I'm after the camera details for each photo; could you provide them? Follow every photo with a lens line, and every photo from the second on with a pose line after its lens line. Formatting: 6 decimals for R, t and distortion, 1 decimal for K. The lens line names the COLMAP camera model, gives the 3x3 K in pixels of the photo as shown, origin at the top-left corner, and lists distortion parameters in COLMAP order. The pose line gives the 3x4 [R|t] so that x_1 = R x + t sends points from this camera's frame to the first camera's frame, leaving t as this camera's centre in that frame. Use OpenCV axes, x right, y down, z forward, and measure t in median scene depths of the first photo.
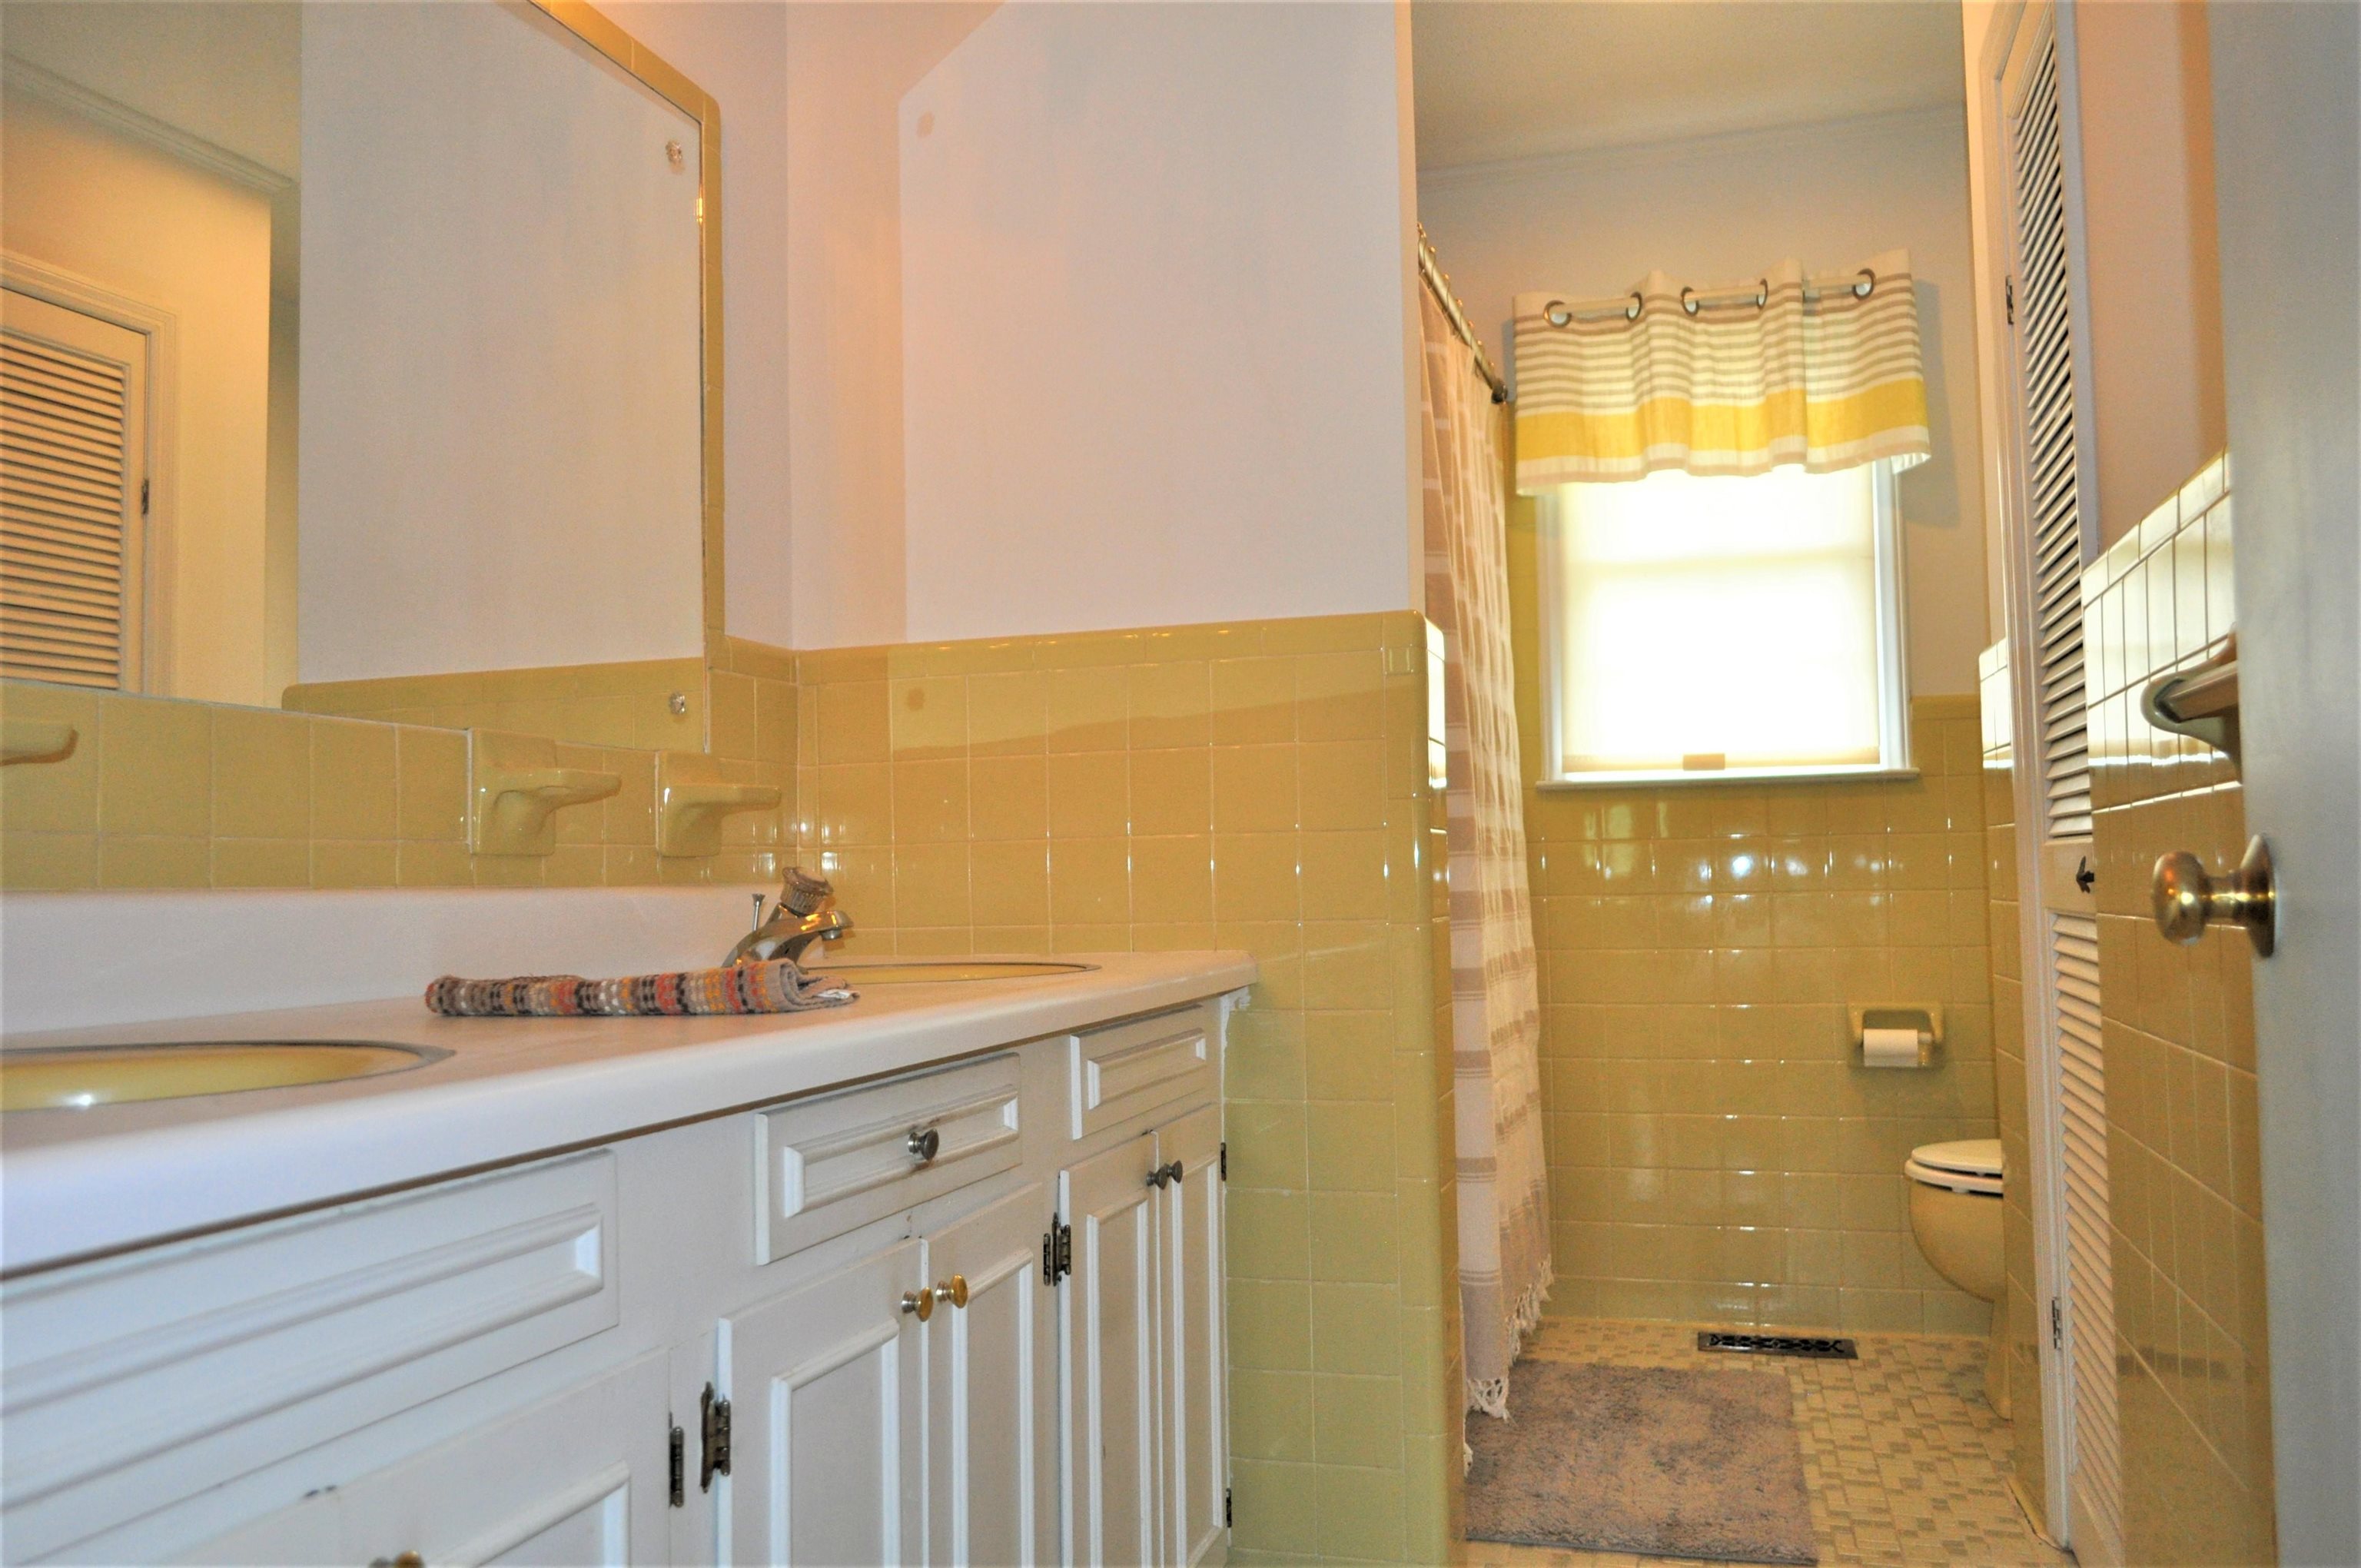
lens RADIAL K [[1838.3, 0, 1180.5], [0, 1838.3, 784.0], [0, 0, 1]] dist [-0.012289, 0.003160]
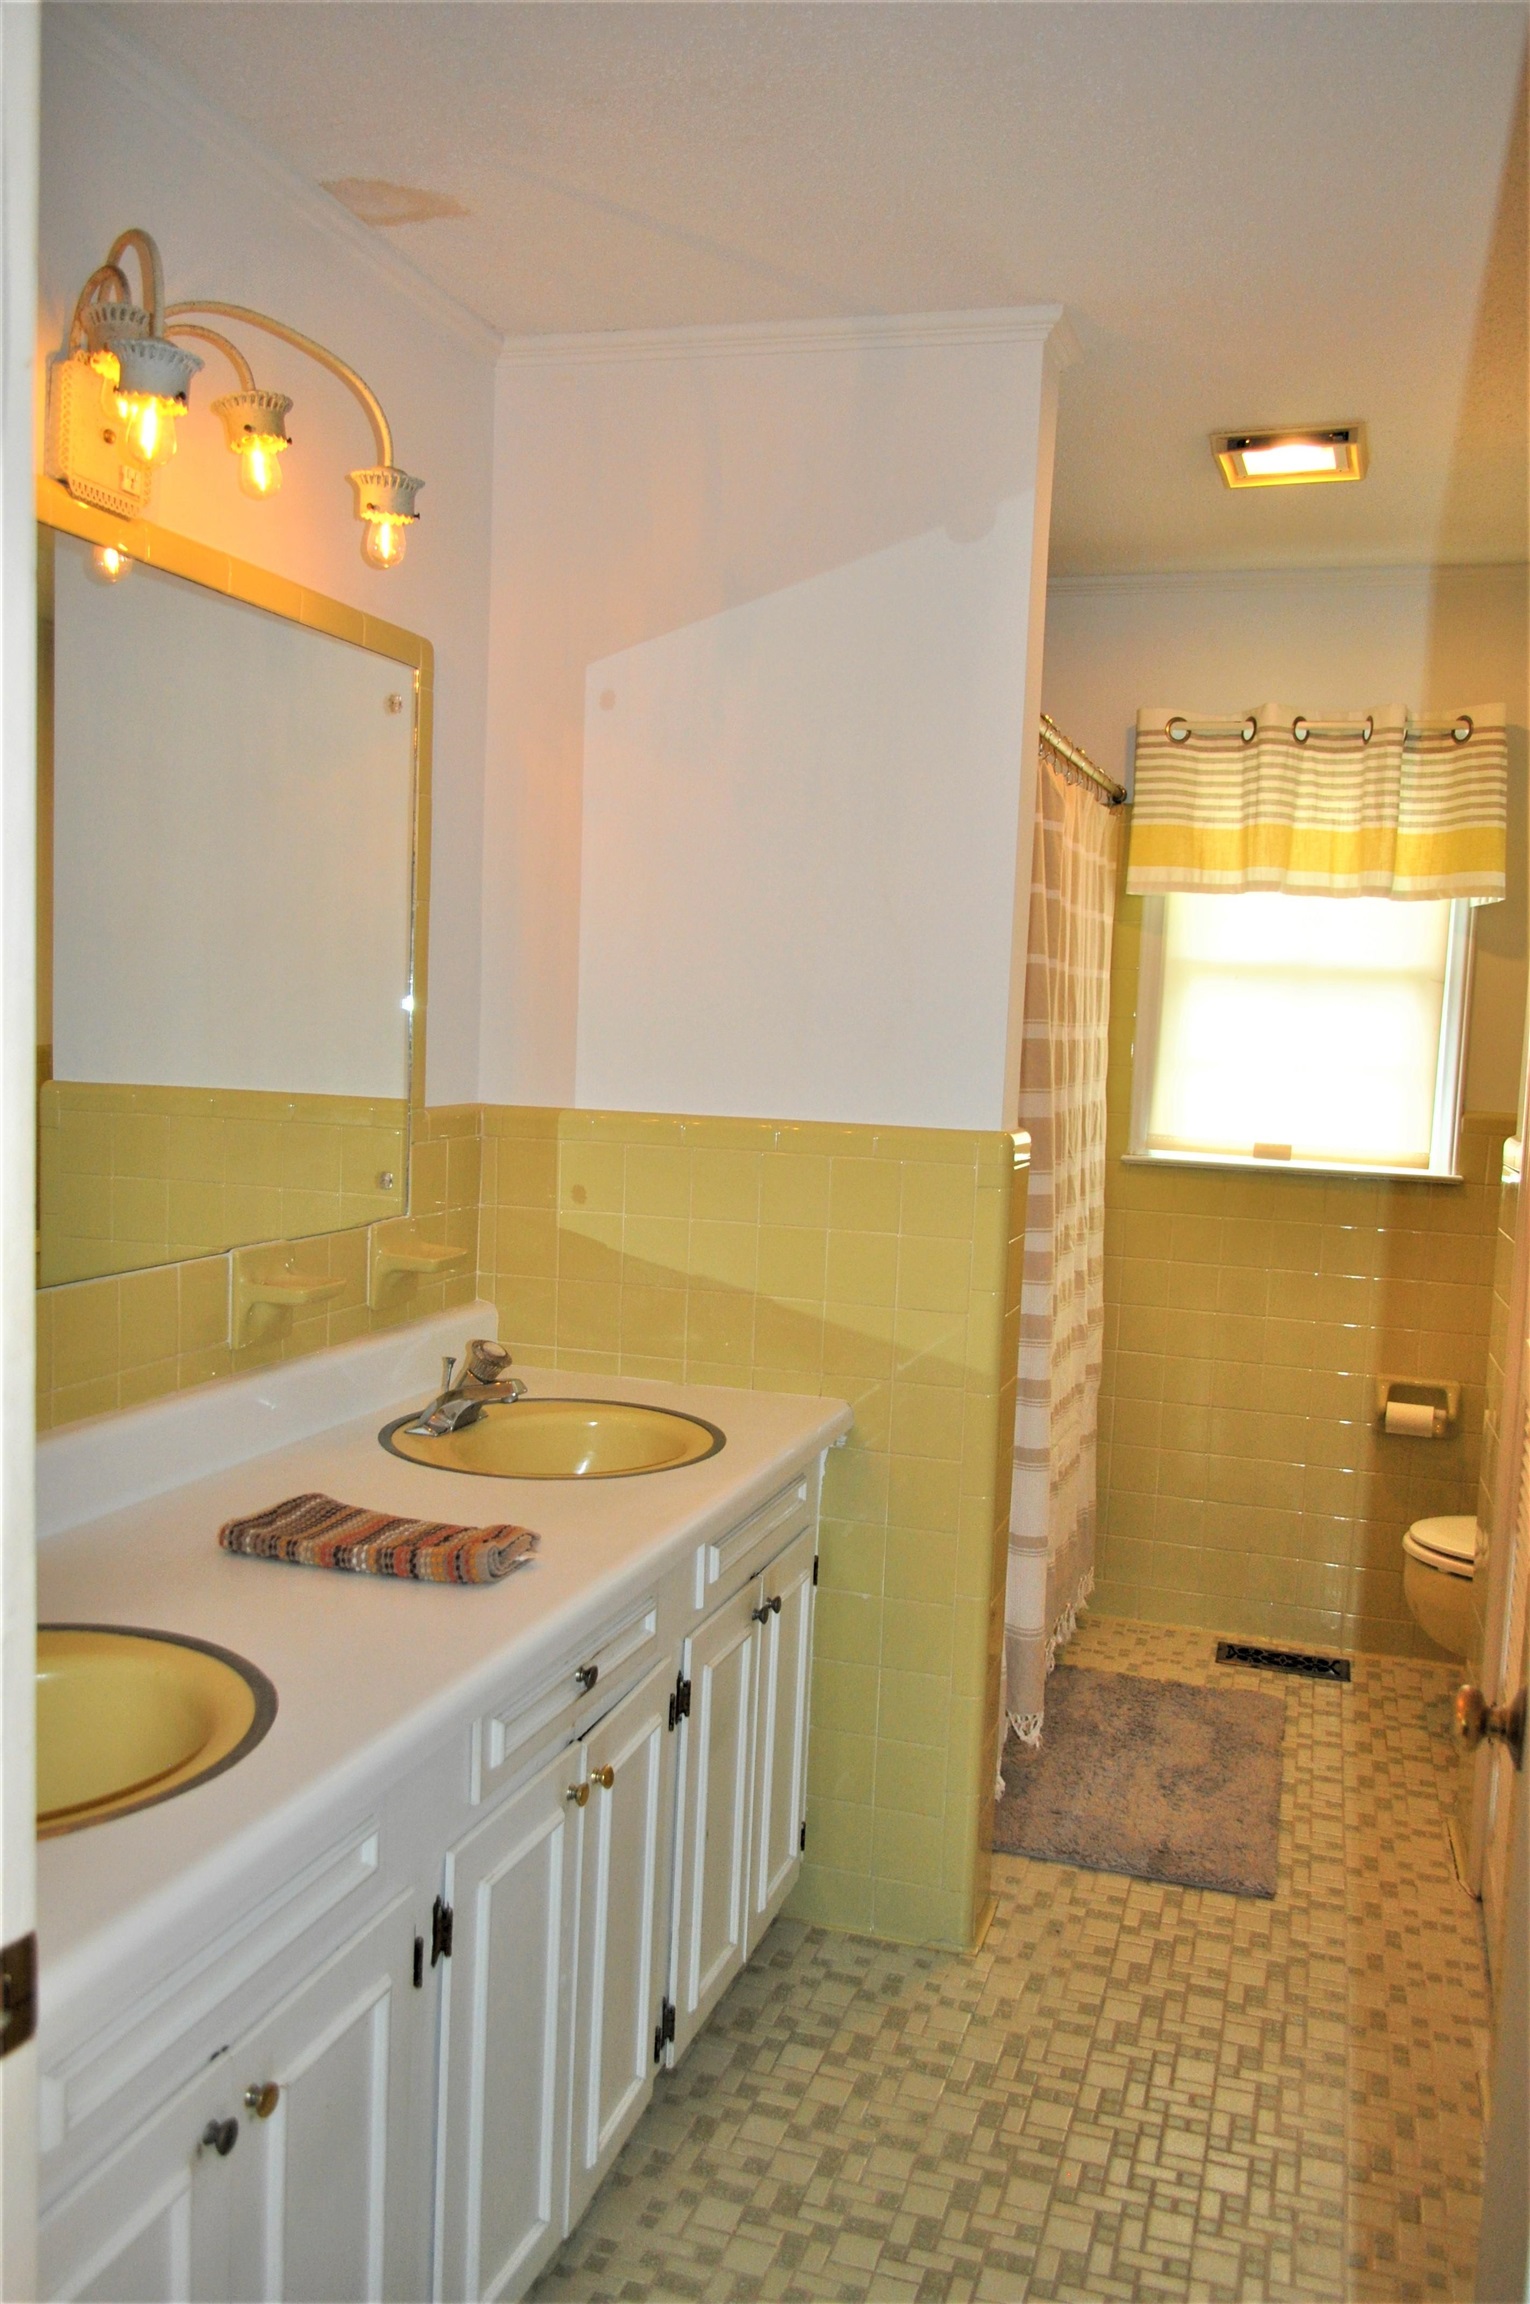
lens RADIAL K [[1793.8, 0, 762.9], [0, 1793.8, 1173.7], [0, 0, 1]] dist [-0.012289, 0.003160]
pose [[0.997926, 0.061654, -0.018531, -0.003666], [-0.058562, 0.988905, 0.136518, -0.136245], [0.026742, -0.135149, 0.990464, -0.095028]]
